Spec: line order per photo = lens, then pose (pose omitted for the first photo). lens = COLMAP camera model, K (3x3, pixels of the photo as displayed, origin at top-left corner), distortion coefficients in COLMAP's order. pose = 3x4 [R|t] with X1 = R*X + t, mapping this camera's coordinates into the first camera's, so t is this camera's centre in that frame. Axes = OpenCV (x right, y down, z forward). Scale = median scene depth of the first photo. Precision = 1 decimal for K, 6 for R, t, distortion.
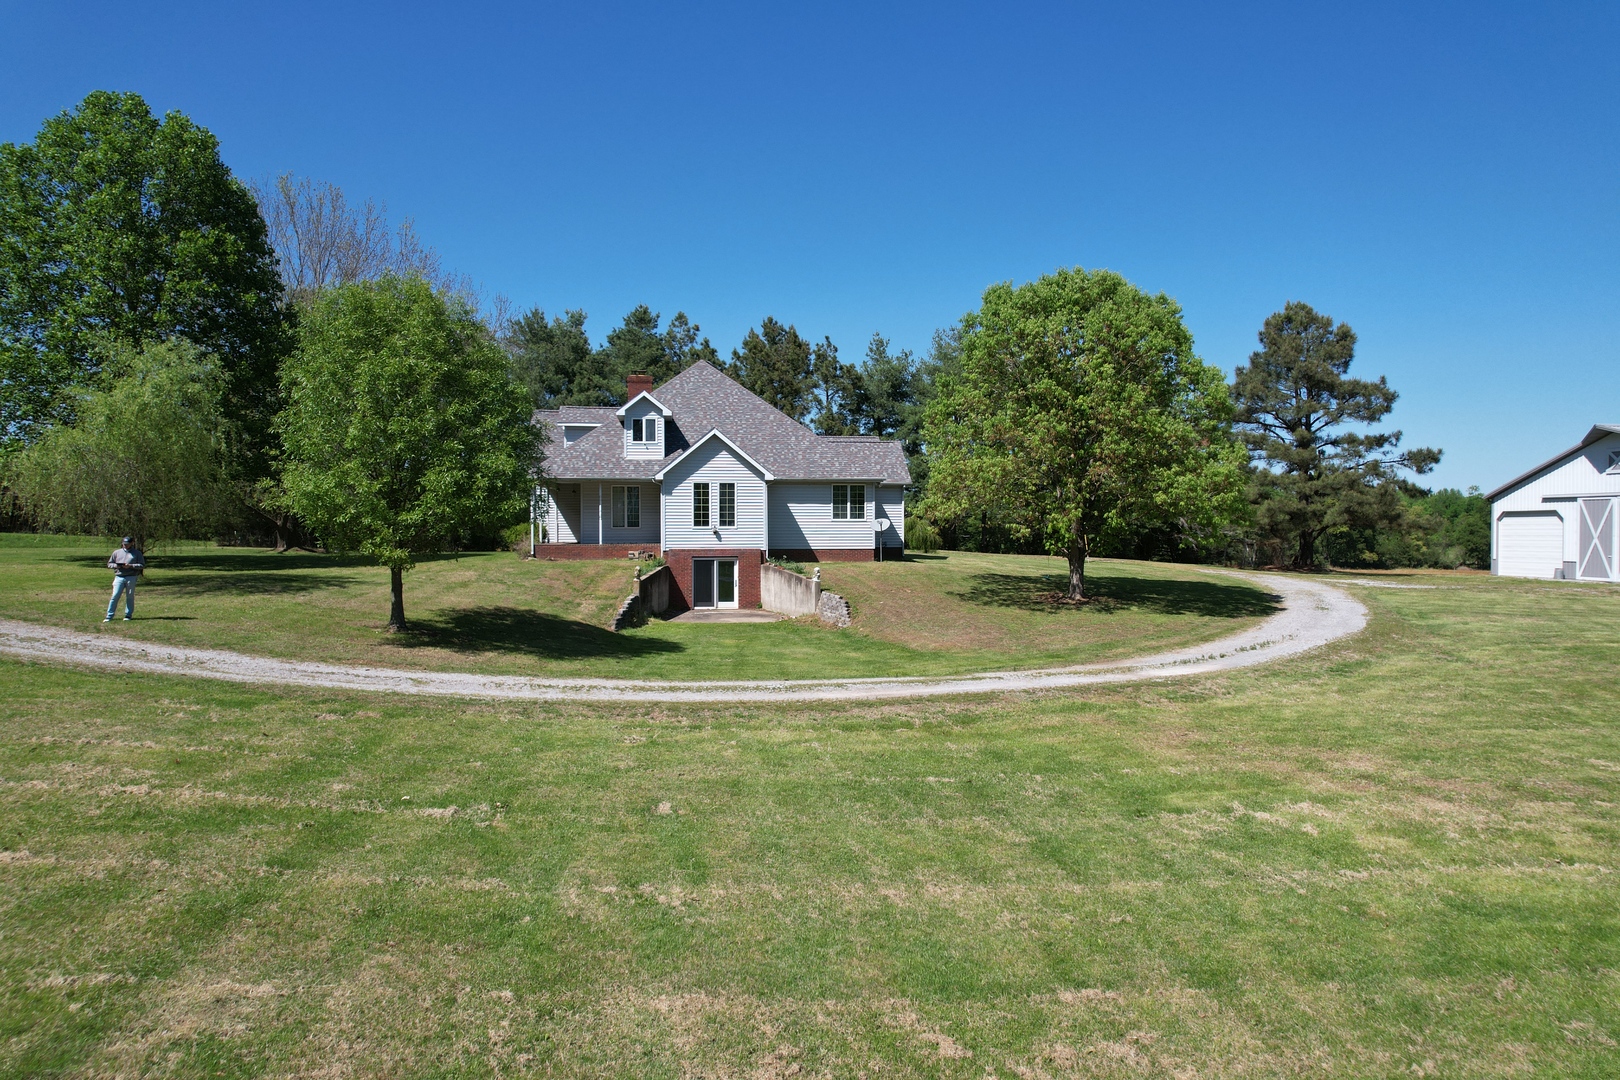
lens RADIAL K [[1010.9, 0, 816.0], [0, 1010.9, 546.5], [0, 0, 1]] dist [0.005188, 0.006007]
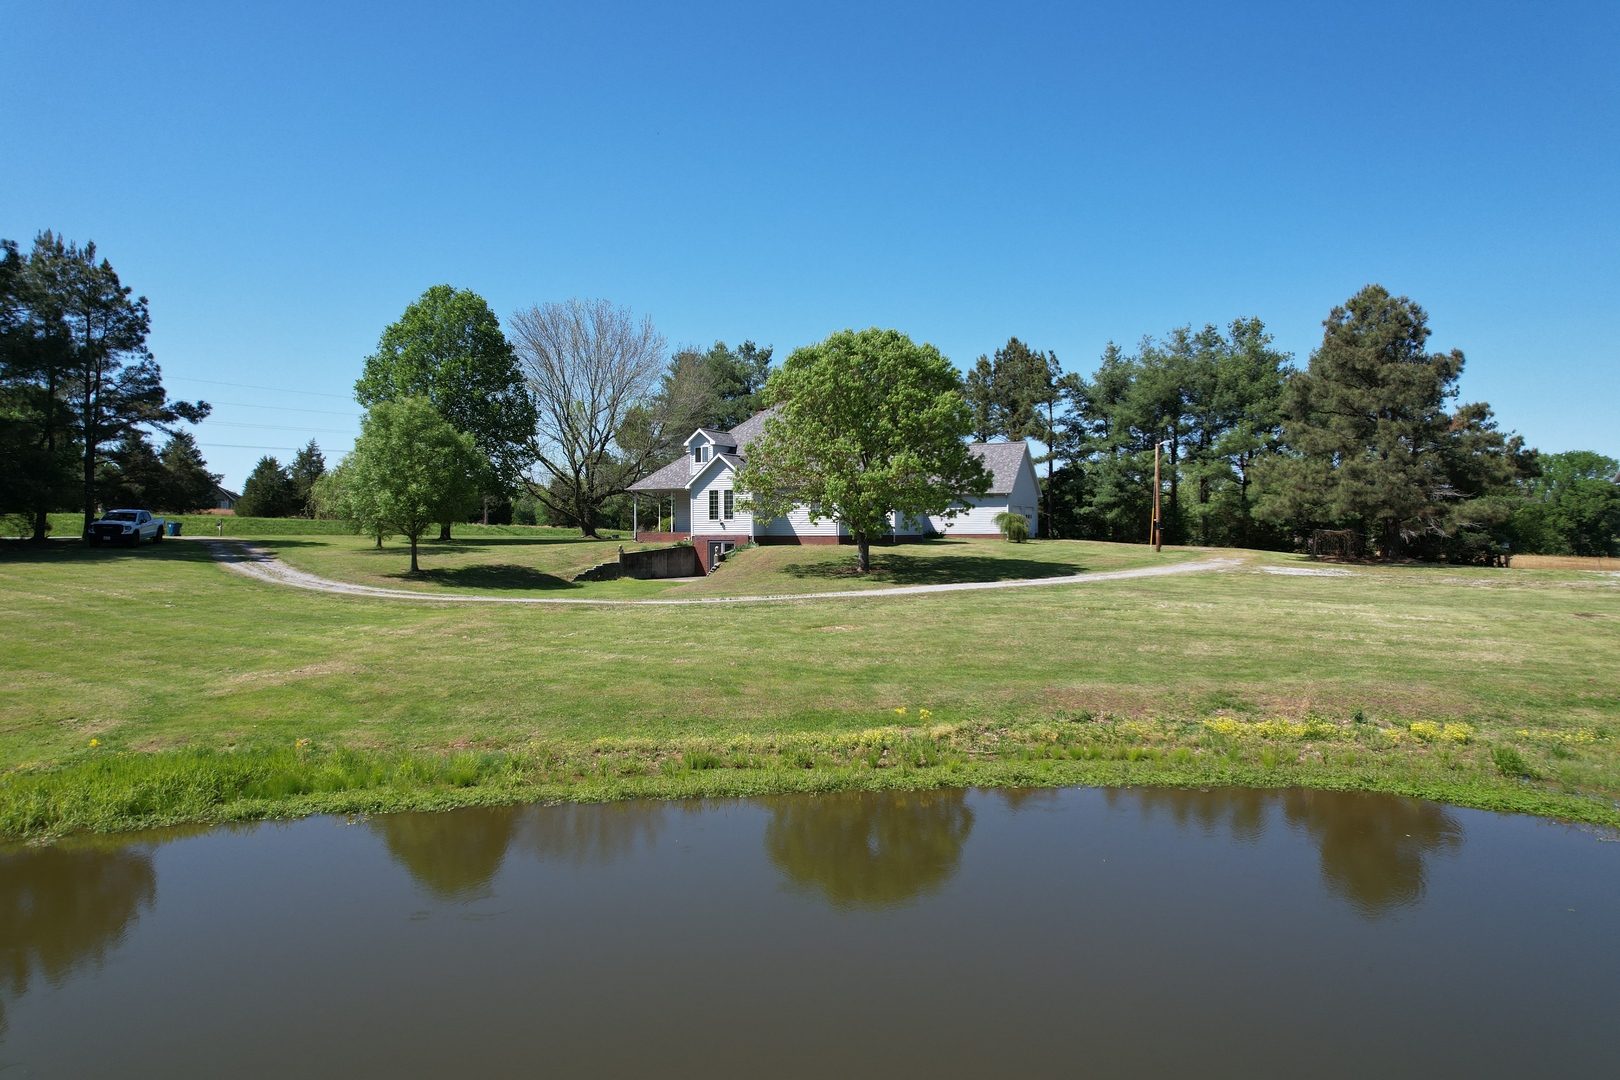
lens RADIAL K [[1010.9, 0, 816.0], [0, 1010.9, 546.5], [0, 0, 1]] dist [0.005188, 0.006007]
pose [[0.847877, 0.010004, -0.530099, 0.810543], [-0.006089, 0.999940, 0.009132, 0.005112], [0.530158, -0.004515, 0.847887, -0.179643]]
